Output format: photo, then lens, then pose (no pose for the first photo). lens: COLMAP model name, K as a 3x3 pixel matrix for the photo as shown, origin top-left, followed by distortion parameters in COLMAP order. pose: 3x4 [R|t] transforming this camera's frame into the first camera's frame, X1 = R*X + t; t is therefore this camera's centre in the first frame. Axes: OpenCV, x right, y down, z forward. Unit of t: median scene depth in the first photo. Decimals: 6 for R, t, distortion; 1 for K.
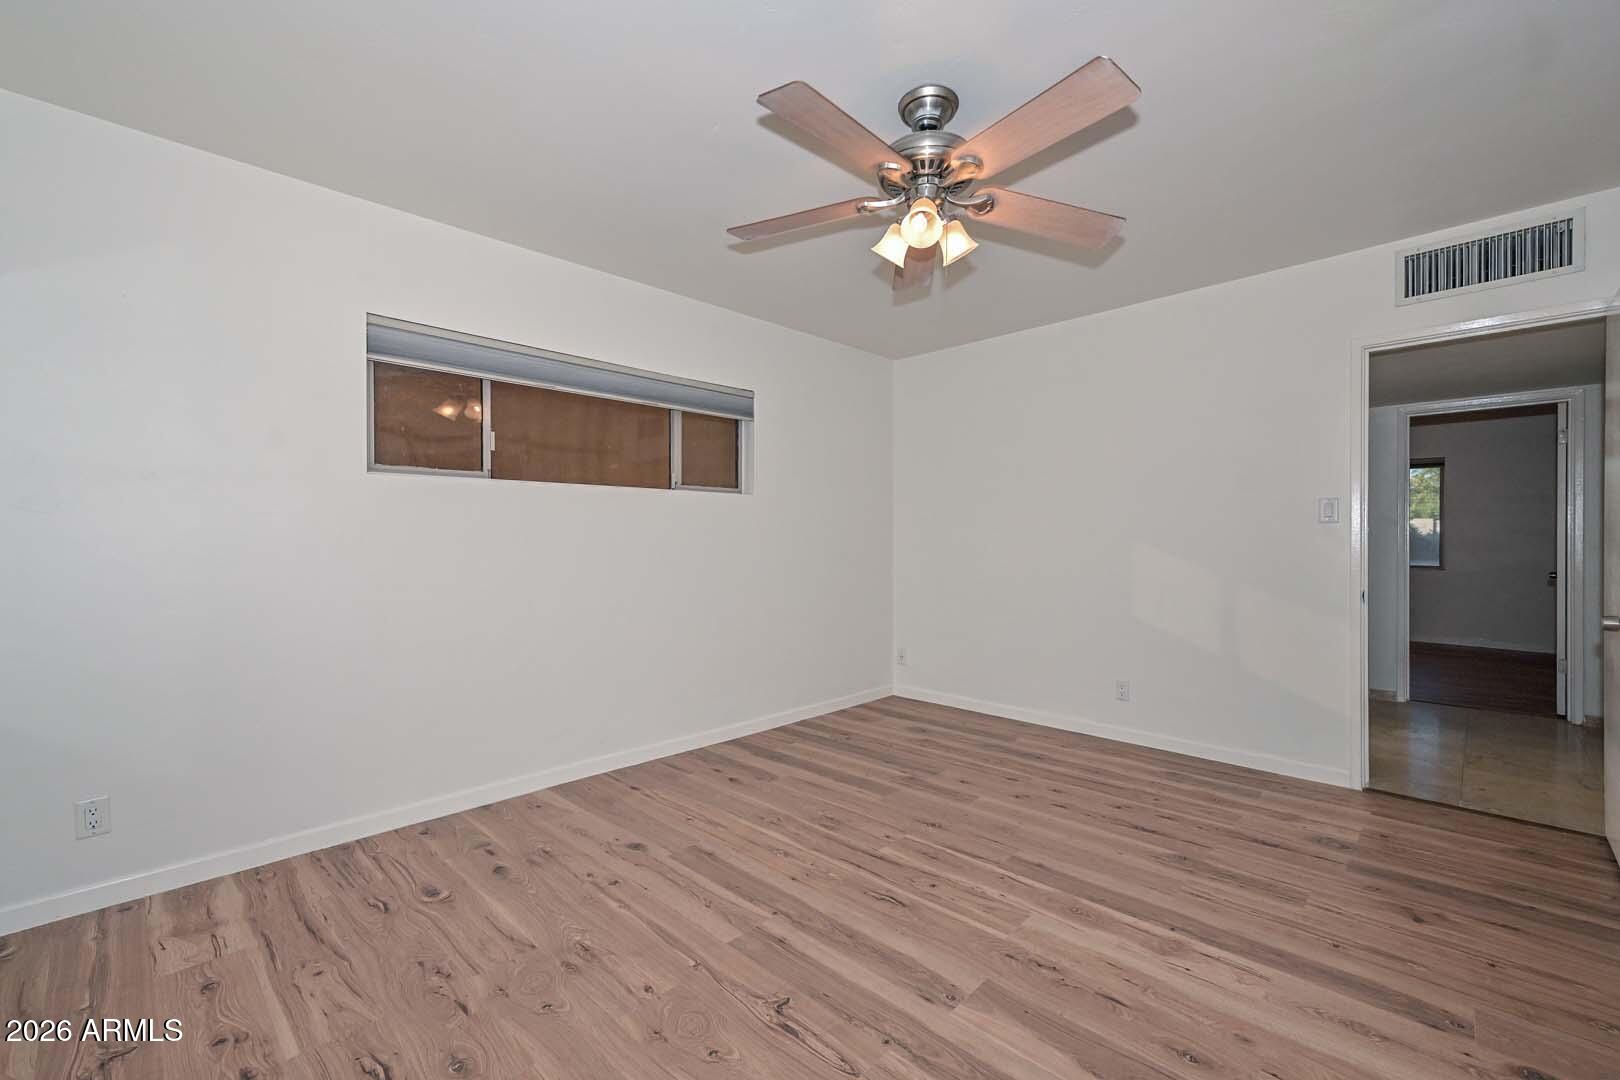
lens RADIAL K [[672.1, 0, 805.2], [0, 672.1, 539.6], [0, 0, 1]] dist [0.000965, 0.000095]
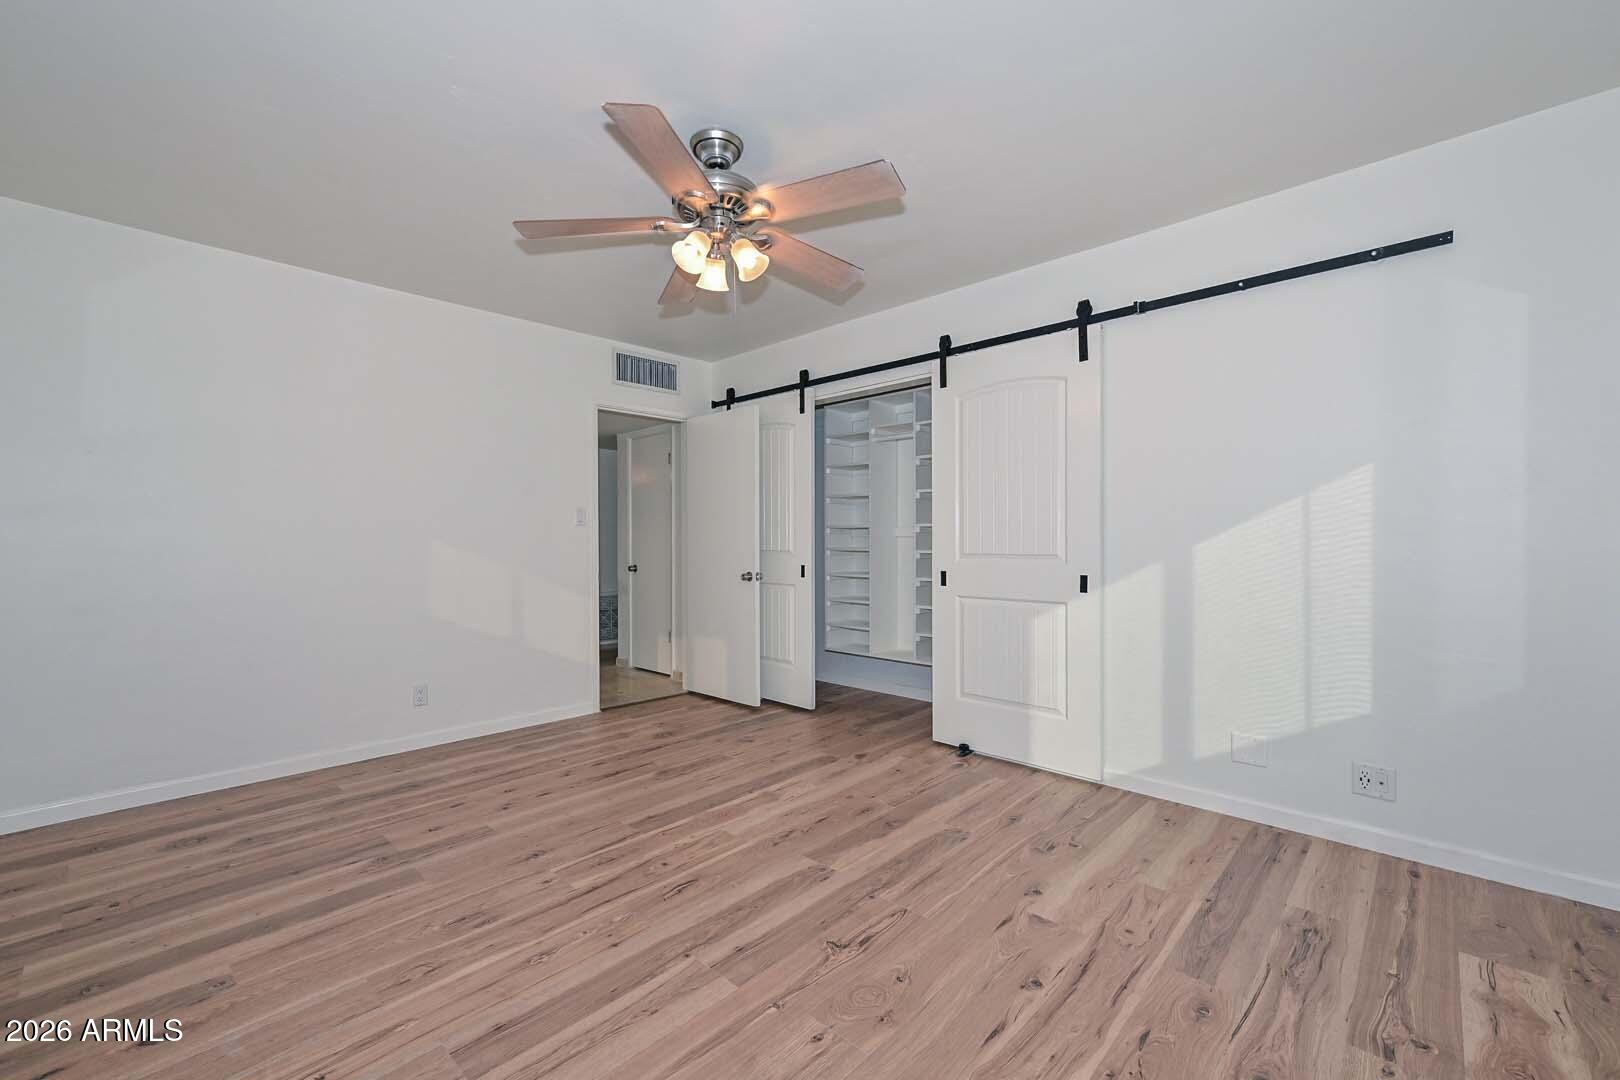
lens RADIAL K [[671.9, 0, 813.9], [0, 671.9, 542.7], [0, 0, 1]] dist [0.001361, 0.000503]
pose [[-0.024832, -0.002131, 0.999689, -0.809882], [0.005729, 0.999981, 0.002274, 0.012146], [-0.999675, 0.005784, -0.024819, 0.744457]]
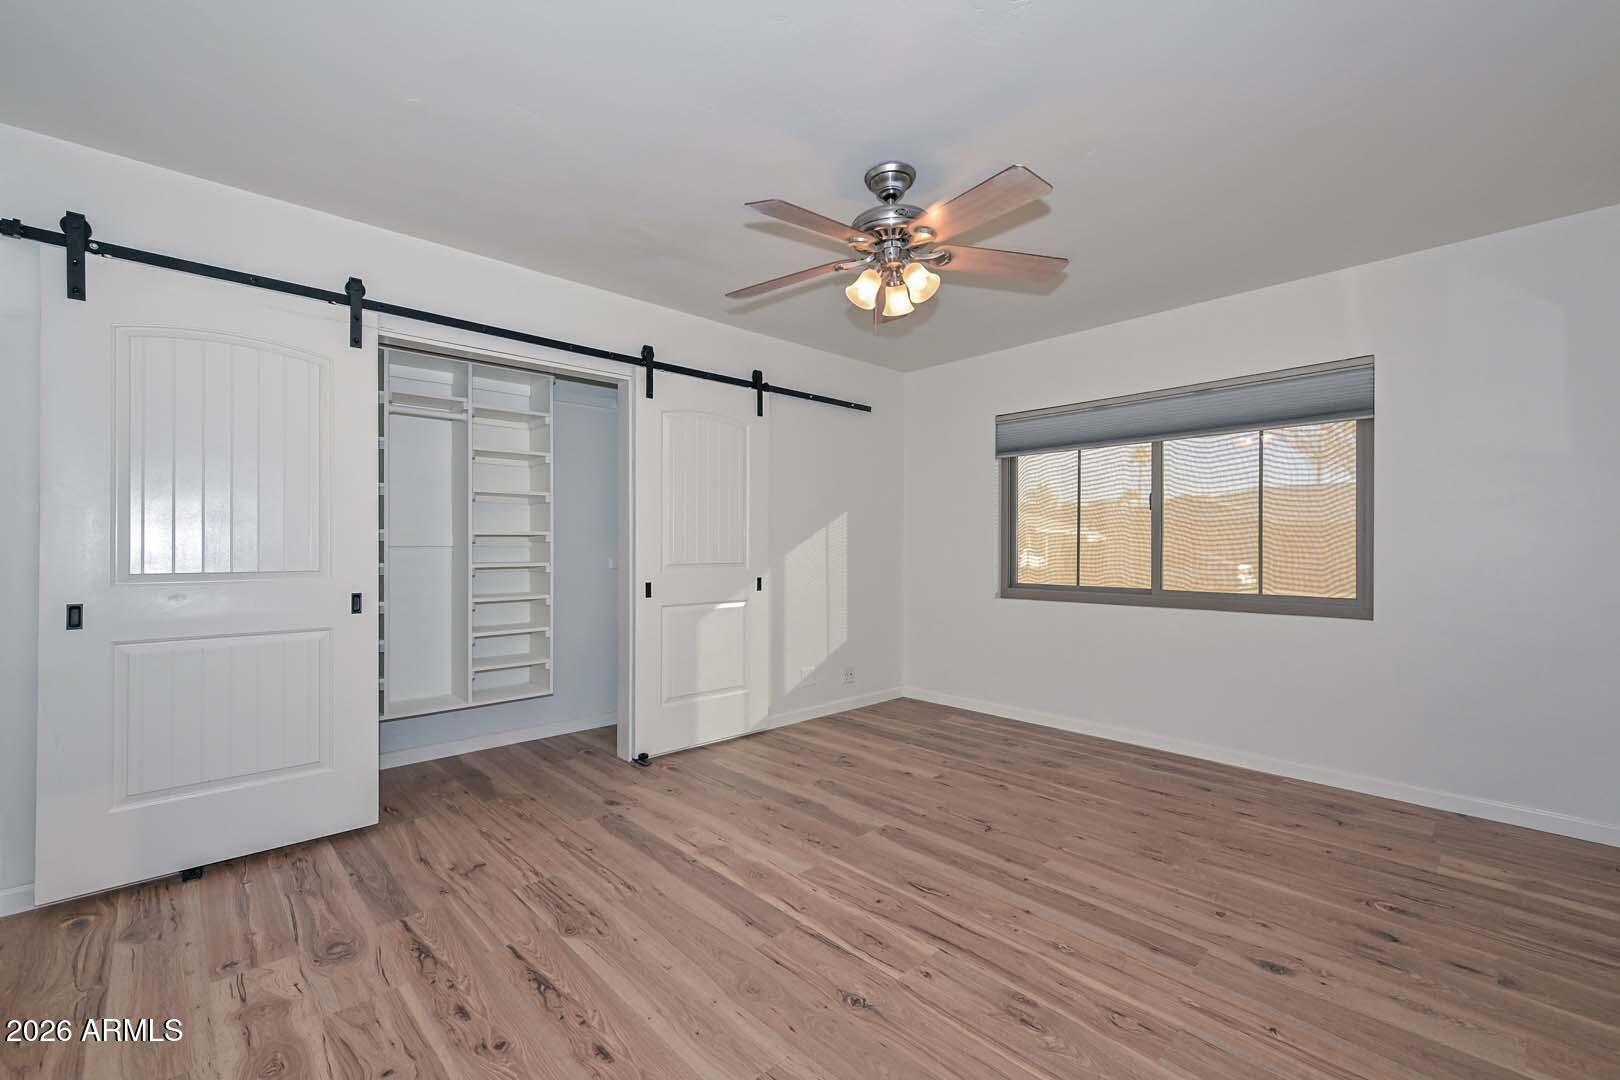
lens RADIAL K [[671.9, 0, 813.9], [0, 671.9, 542.7], [0, 0, 1]] dist [0.001361, 0.000503]
pose [[-0.999531, 0.001845, 0.030552, 0.239206], [0.001814, 0.999998, -0.001070, -0.005447], [-0.030554, -0.001014, -0.999533, 1.863783]]
